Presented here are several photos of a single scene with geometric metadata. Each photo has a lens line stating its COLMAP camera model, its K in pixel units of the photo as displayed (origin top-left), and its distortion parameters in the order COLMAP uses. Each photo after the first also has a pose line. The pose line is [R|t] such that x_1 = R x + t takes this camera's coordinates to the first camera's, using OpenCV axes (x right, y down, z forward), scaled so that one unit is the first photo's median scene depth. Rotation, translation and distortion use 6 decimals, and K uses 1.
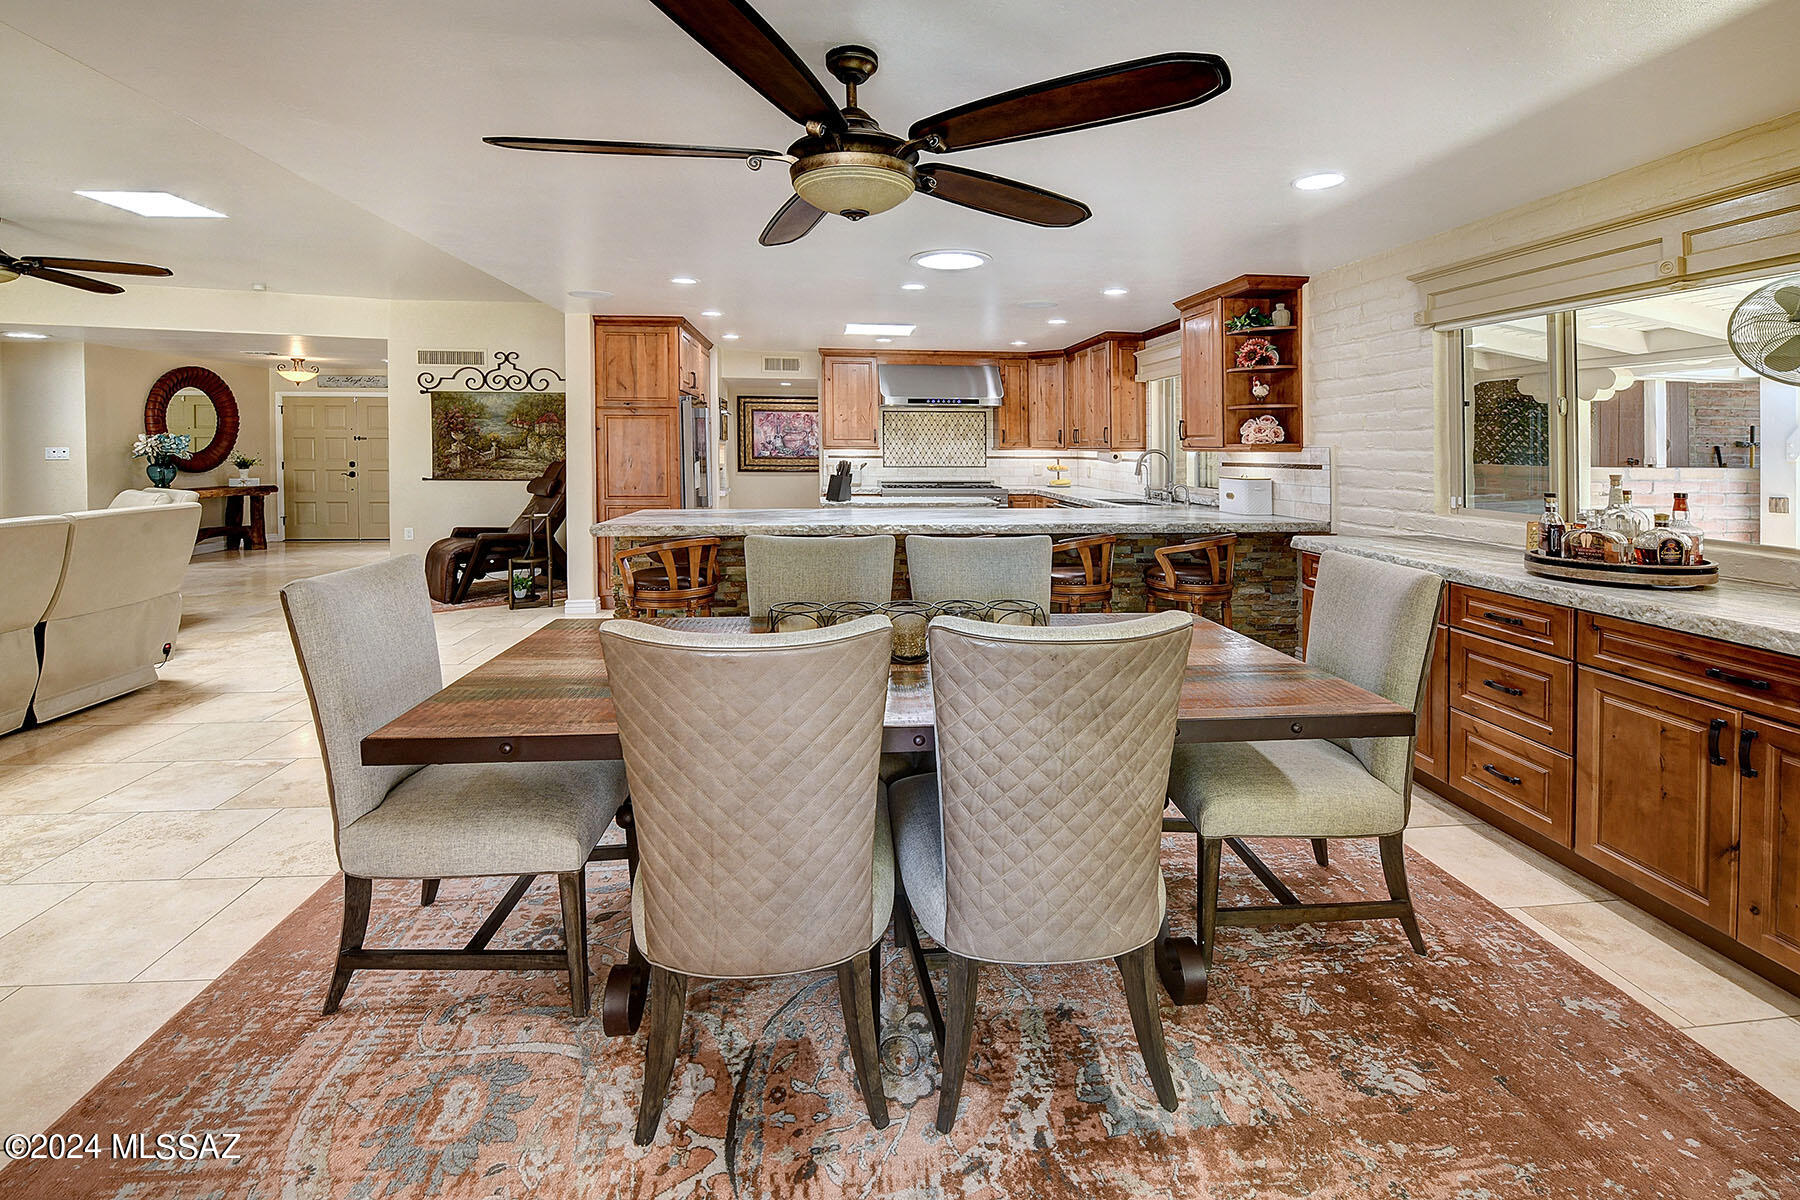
lens RADIAL K [[795.7, 0, 900.0], [0, 795.7, 600.0], [0, 0, 1]] dist [-0.024464, -0.000830]
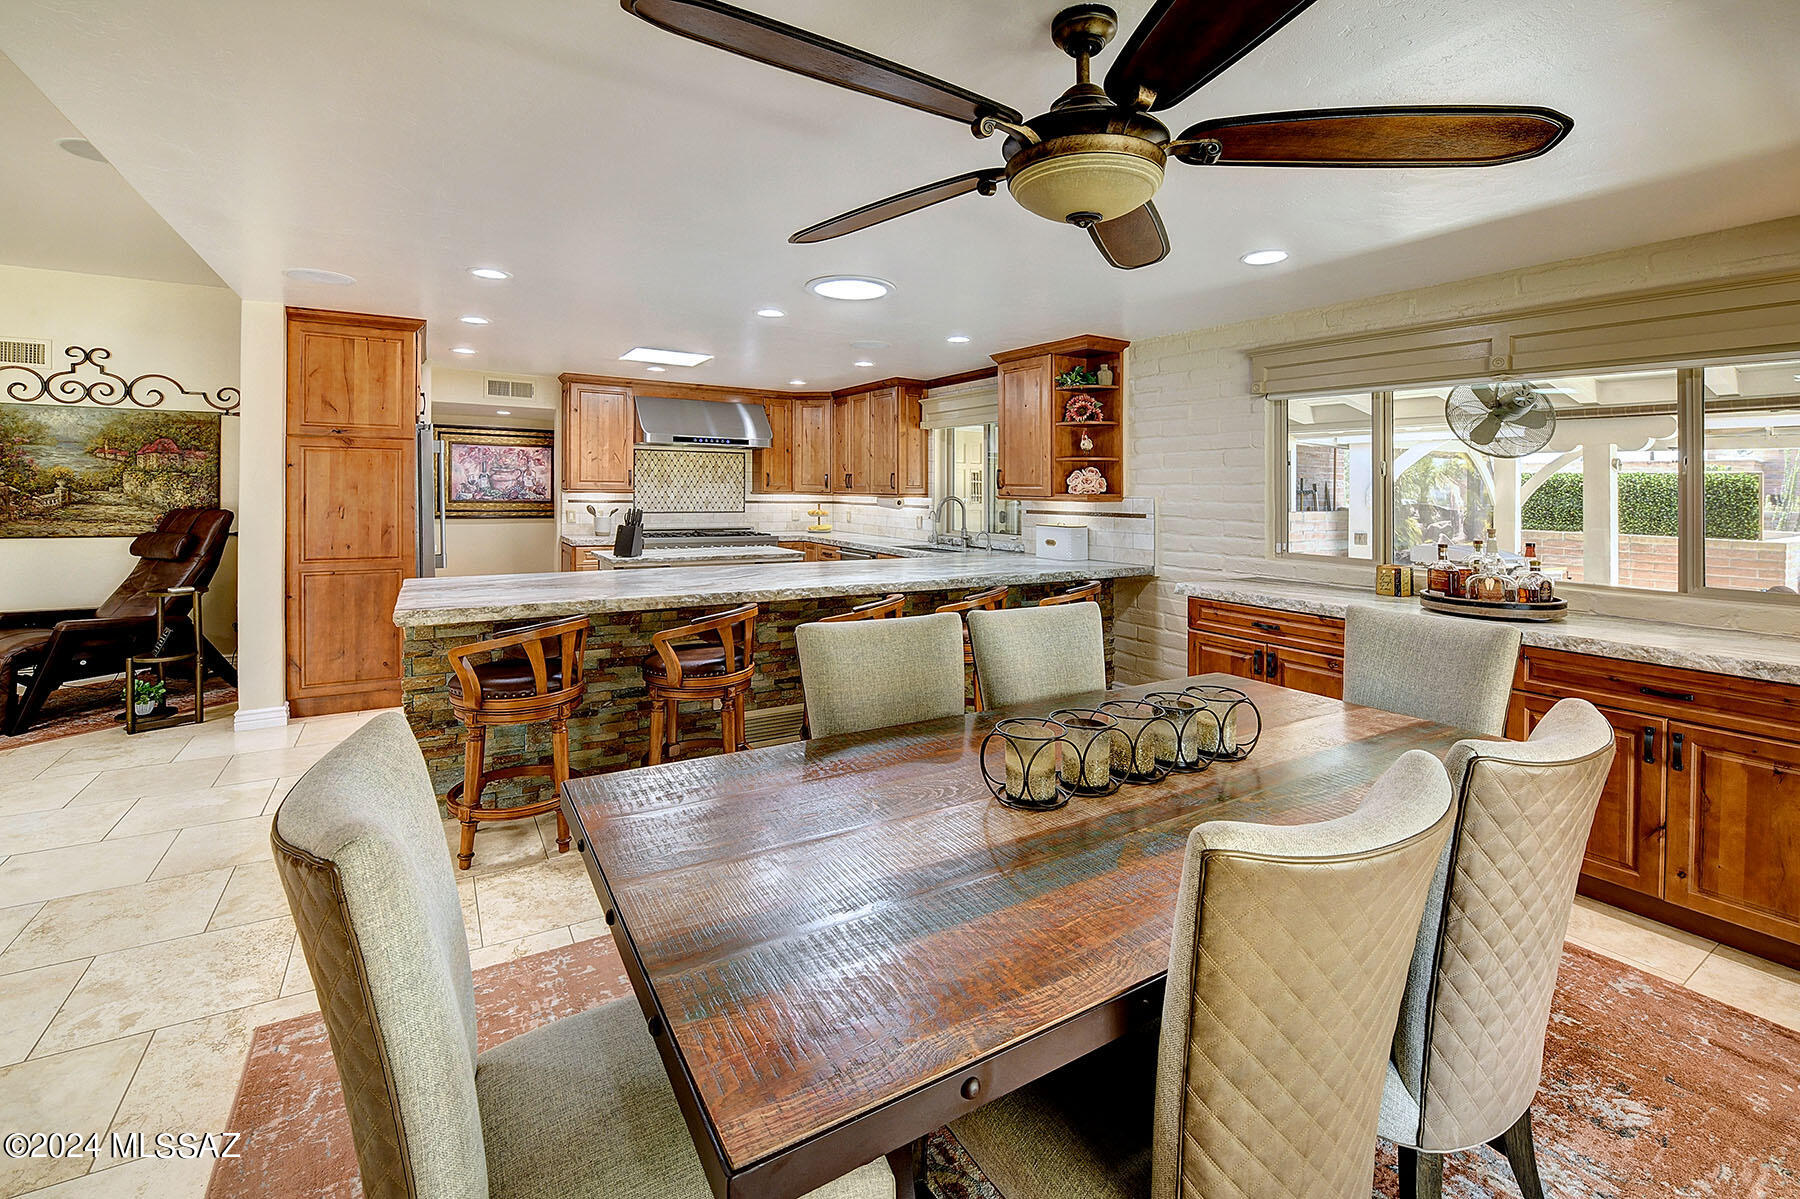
lens RADIAL K [[795.7, 0, 900.0], [0, 795.7, 599.5], [0, 0, 1]] dist [-0.024464, -0.000830]
pose [[0.896029, -0.051051, 0.441050, -0.210109], [0.071798, 0.996954, -0.030467, -0.036668], [-0.438151, 0.058966, 0.896965, 0.143495]]
